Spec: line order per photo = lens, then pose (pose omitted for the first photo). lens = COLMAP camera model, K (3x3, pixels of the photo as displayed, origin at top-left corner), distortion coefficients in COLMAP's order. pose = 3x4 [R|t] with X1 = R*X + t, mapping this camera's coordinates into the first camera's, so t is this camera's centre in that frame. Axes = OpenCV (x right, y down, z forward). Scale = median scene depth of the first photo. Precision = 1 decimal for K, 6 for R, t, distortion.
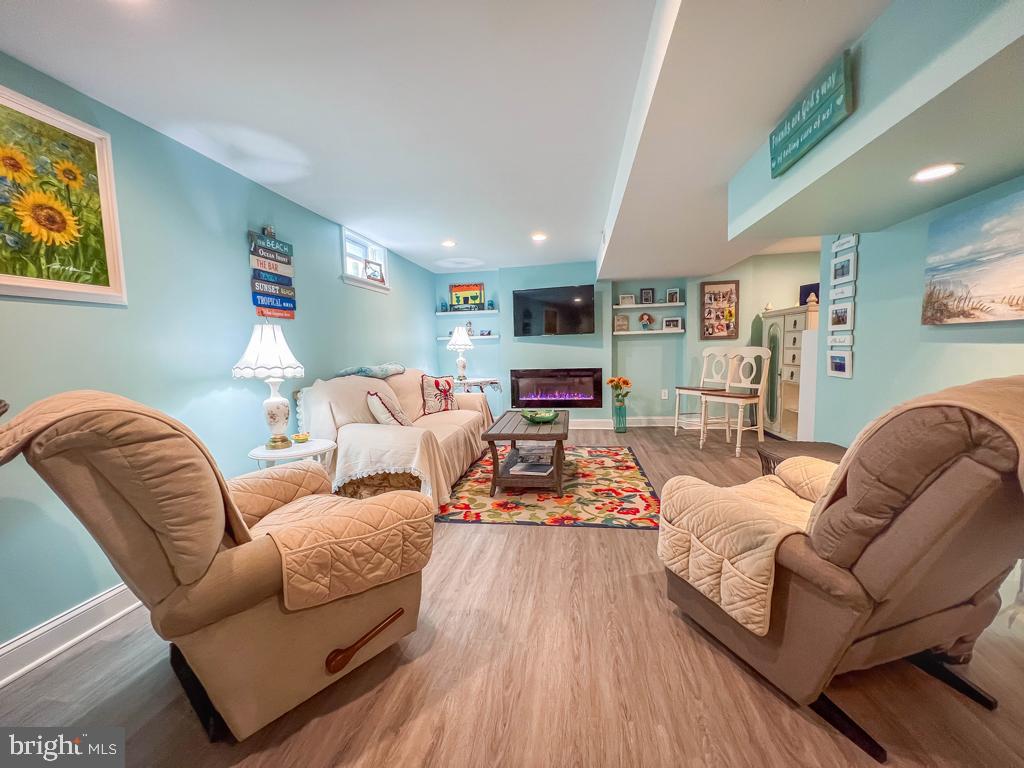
lens RADIAL K [[413.1, 0, 512.3], [0, 413.1, 383.6], [0, 0, 1]] dist [-0.001742, 0.000455]
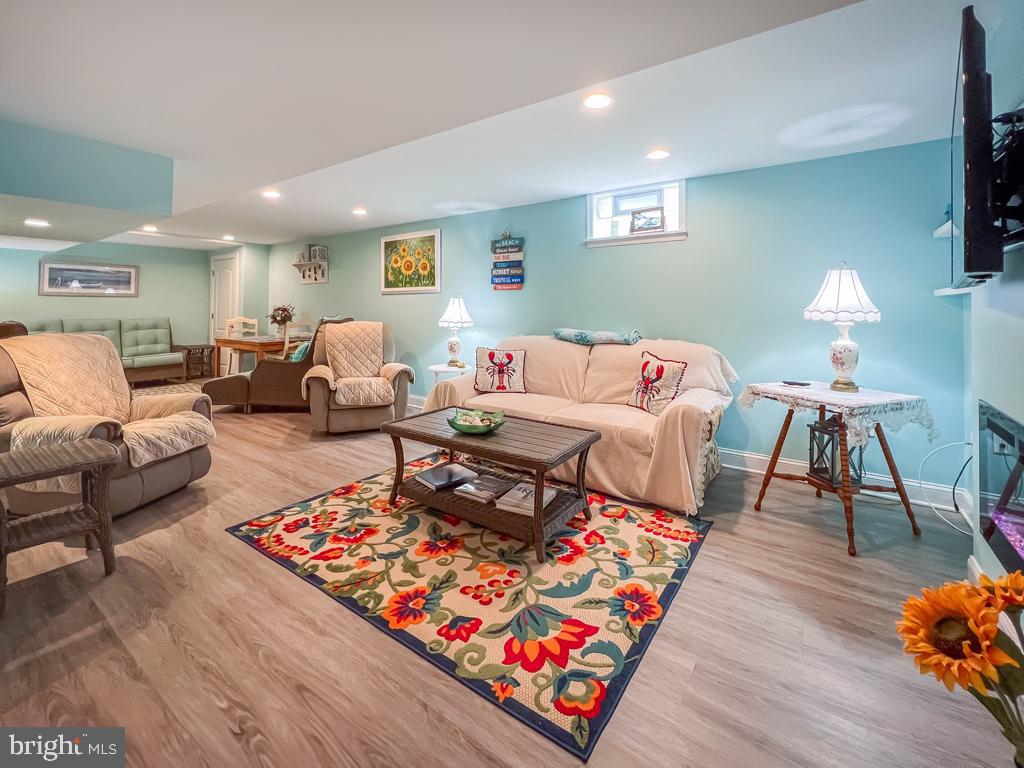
lens RADIAL K [[450.6, 0, 525.7], [0, 450.6, 299.6], [0, 0, 1]] dist [-0.001978, -0.000109]
pose [[-0.431860, 0.013559, -0.901839, 0.811865], [-0.067911, 0.996560, 0.047503, -0.189339], [0.899381, 0.081759, -0.429453, 1.614831]]
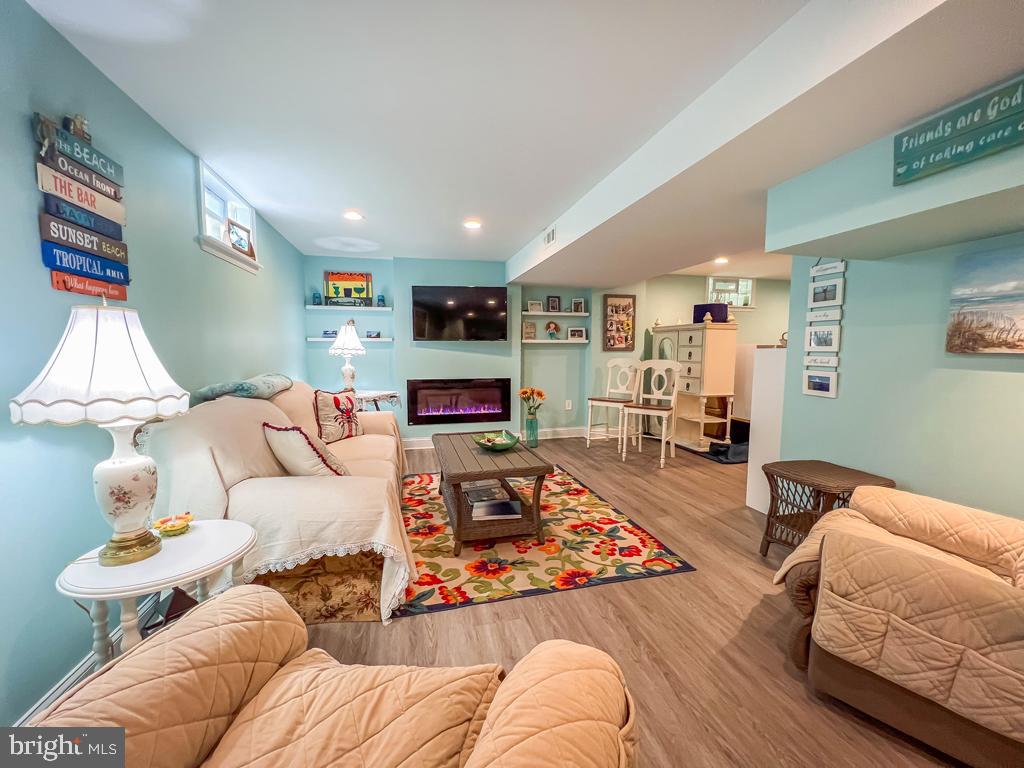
lens RADIAL K [[413.1, 0, 515.6], [0, 413.1, 384.6], [0, 0, 1]] dist [-0.001742, 0.000455]
pose [[0.917758, -0.004648, 0.397114, -0.259747], [0.006835, 0.999968, -0.004093, -0.036600], [-0.397082, 0.006471, 0.917760, 0.274545]]
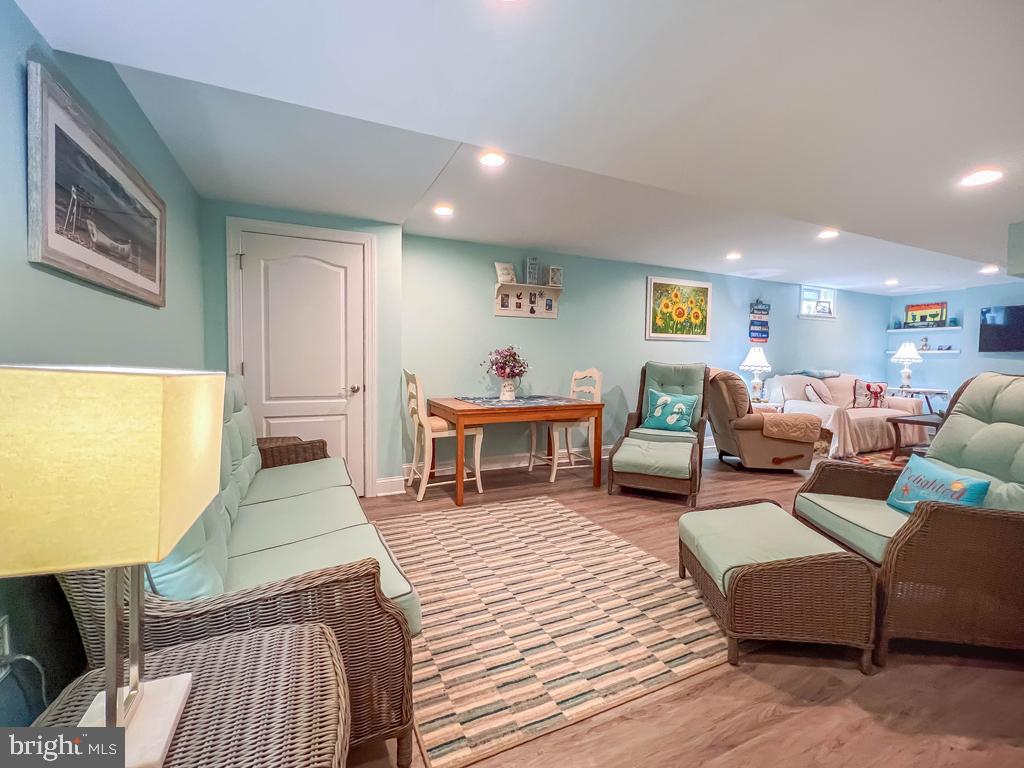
lens RADIAL K [[413.1, 0, 520.8], [0, 413.1, 380.4], [0, 0, 1]] dist [-0.001742, 0.000455]
pose [[0.554152, 0.077529, -0.828797, 0.432005], [-0.097352, 0.994857, 0.027972, 0.075152], [0.826703, 0.065184, 0.558850, -0.986057]]
